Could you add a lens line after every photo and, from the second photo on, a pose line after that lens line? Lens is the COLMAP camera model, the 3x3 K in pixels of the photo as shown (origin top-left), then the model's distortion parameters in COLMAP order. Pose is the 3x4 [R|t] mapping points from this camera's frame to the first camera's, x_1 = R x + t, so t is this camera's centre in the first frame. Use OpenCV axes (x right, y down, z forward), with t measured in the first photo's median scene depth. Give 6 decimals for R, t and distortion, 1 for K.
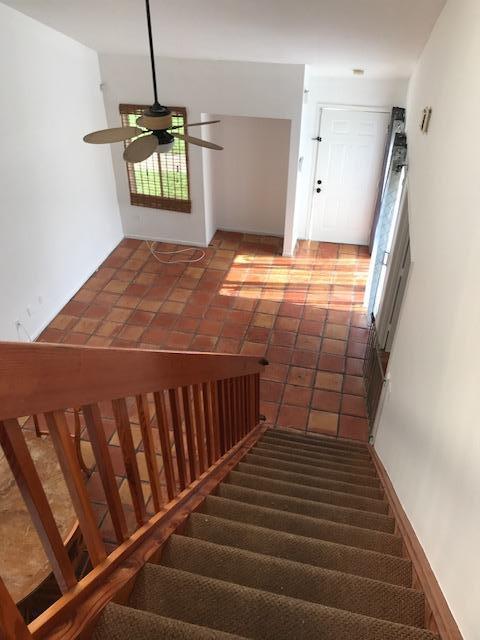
lens RADIAL K [[528.3, 0, 242.6], [0, 528.3, 320.3], [0, 0, 1]] dist [0.051346, 0.001947]
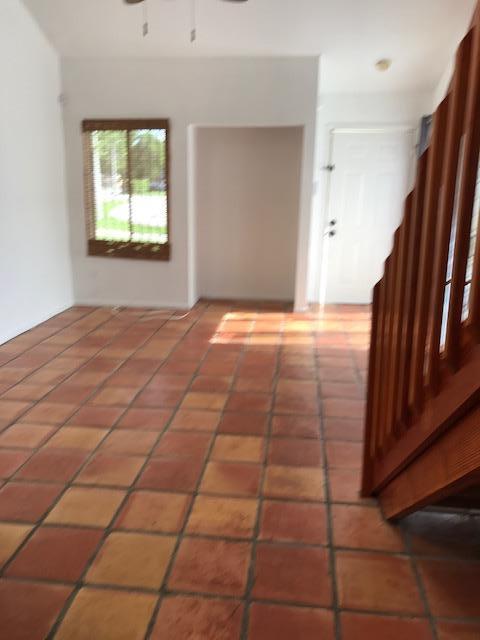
lens RADIAL K [[528.3, 0, 238.1], [0, 528.3, 318.7], [0, 0, 1]] dist [0.051346, 0.001947]
pose [[0.992906, -0.018519, 0.117451, -0.096365], [0.063046, 0.919503, -0.387995, 0.178393], [-0.100811, 0.392648, 0.914147, 0.358687]]
